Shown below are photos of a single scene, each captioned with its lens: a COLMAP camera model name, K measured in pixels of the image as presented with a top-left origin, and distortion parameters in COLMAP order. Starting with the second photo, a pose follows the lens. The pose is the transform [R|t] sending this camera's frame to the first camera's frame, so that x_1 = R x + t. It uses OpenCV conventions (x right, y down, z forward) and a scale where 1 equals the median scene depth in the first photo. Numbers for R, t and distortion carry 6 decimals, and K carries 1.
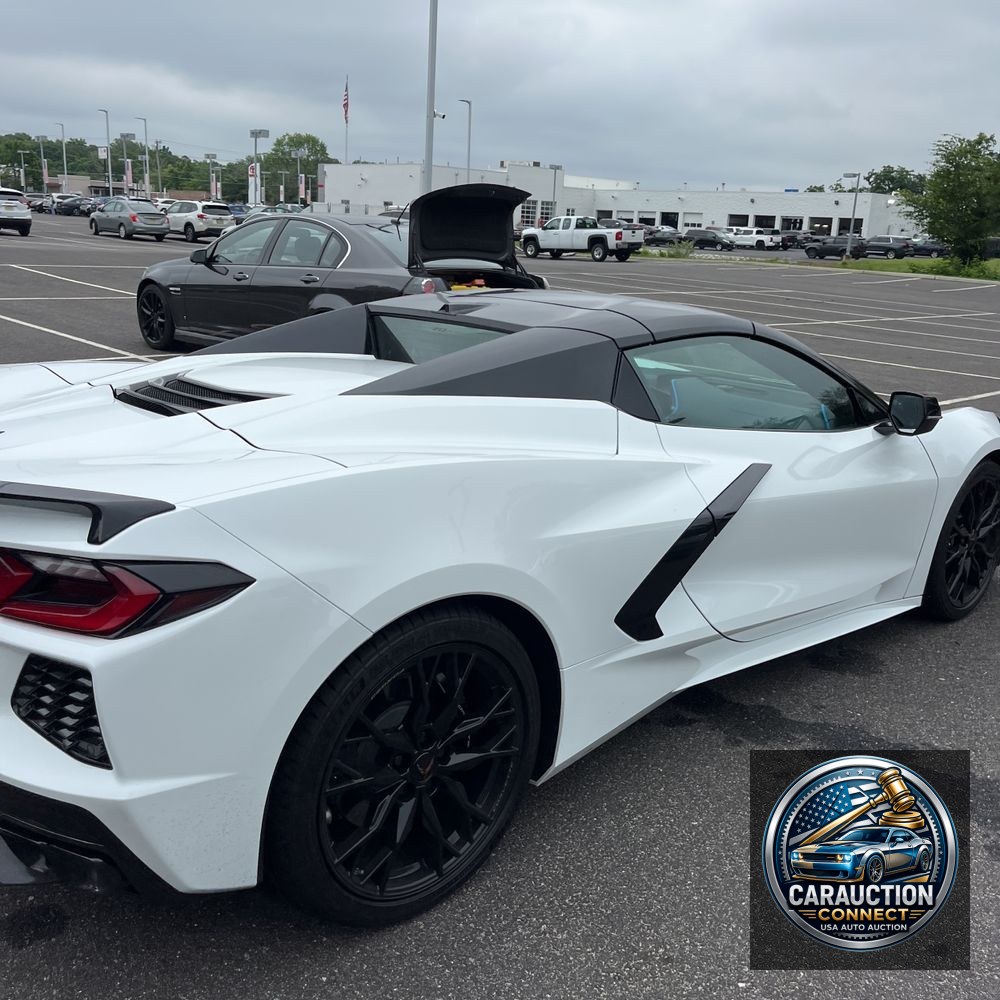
lens RADIAL K [[1009.7, 0, 494.3], [0, 1009.7, 499.6], [0, 0, 1]] dist [0.021818, 0.000882]
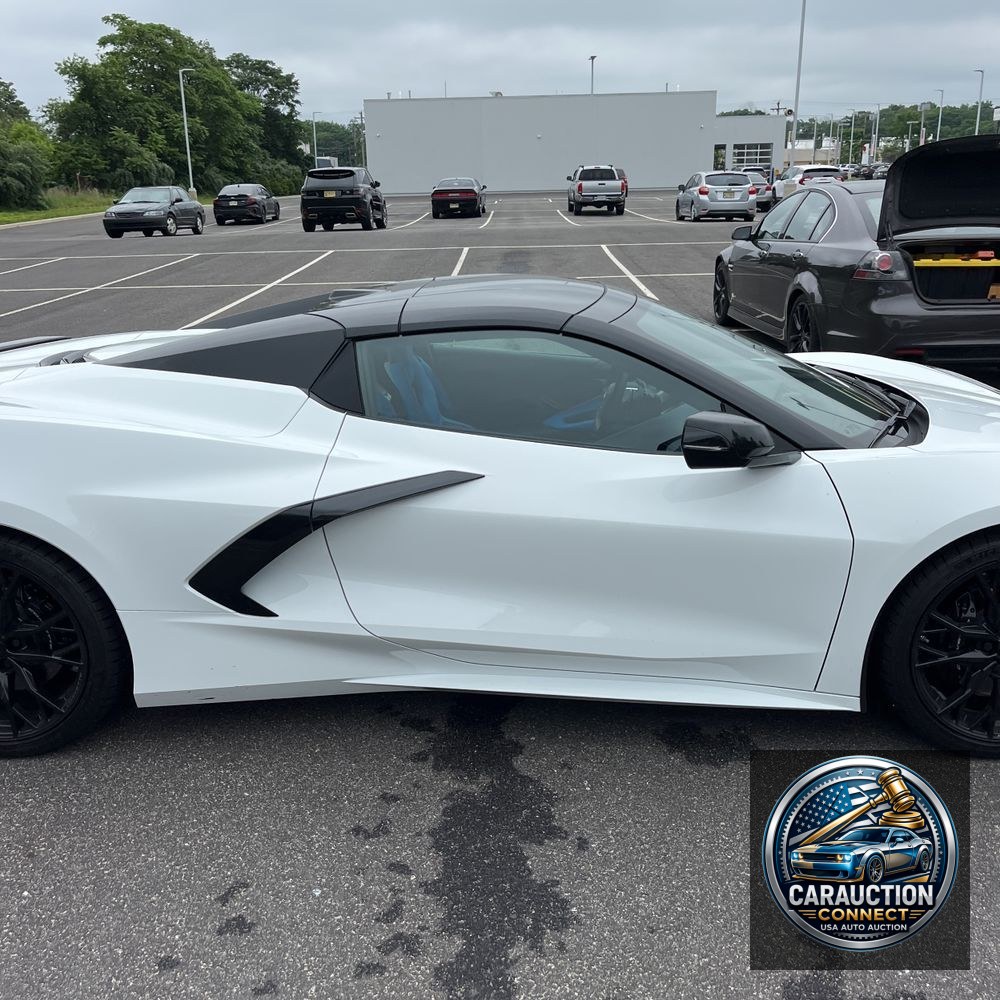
lens RADIAL K [[1009.7, 0, 494.3], [0, 1009.7, 499.6], [0, 0, 1]] dist [0.021818, 0.000882]
pose [[0.696091, 0.153761, -0.701295, 0.796193], [-0.134232, 0.987446, 0.083264, -0.077085], [0.705294, 0.036177, 0.707991, 0.321023]]
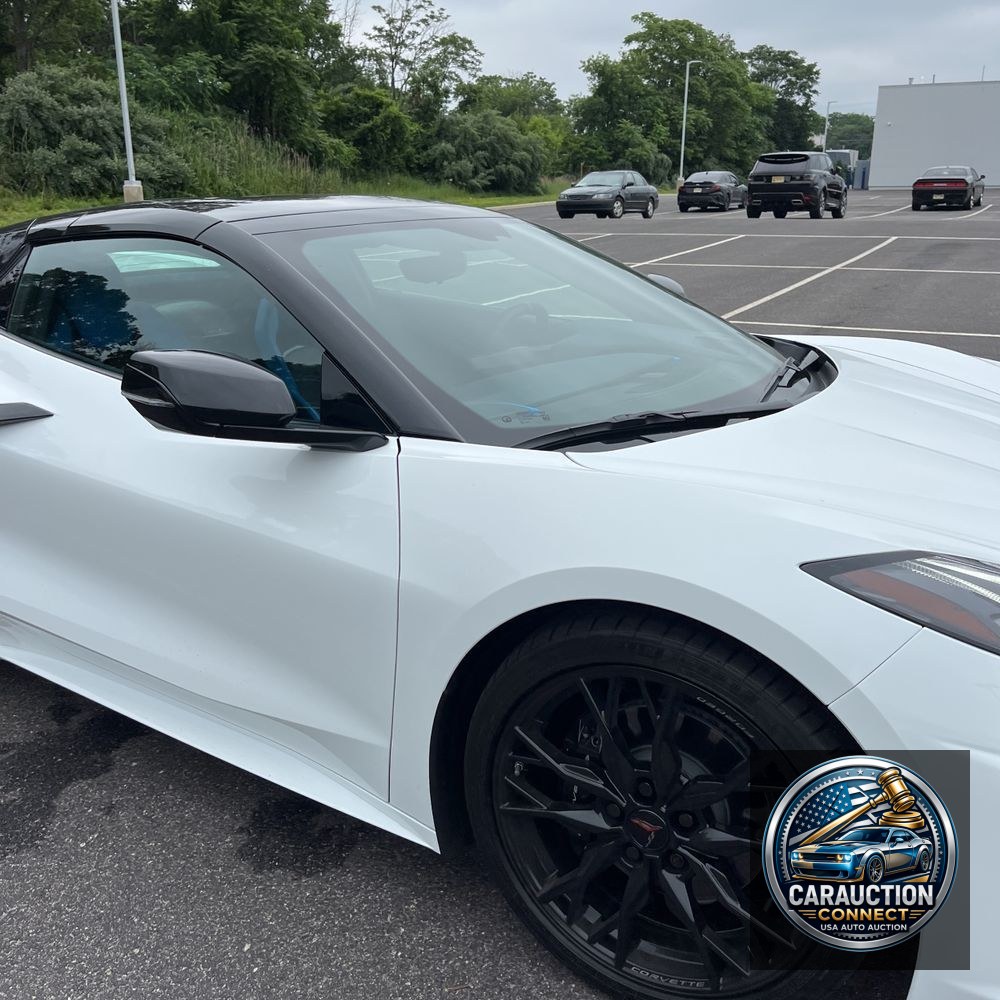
lens RADIAL K [[998.9, 0, 495.6], [0, 998.9, 494.7], [0, 0, 1]] dist [0.032050, -0.017906]
pose [[0.292723, 0.235951, -0.926629, 0.894487], [-0.231113, 0.957803, 0.170880, -0.149763], [0.927847, 0.164136, 0.334902, 0.921669]]
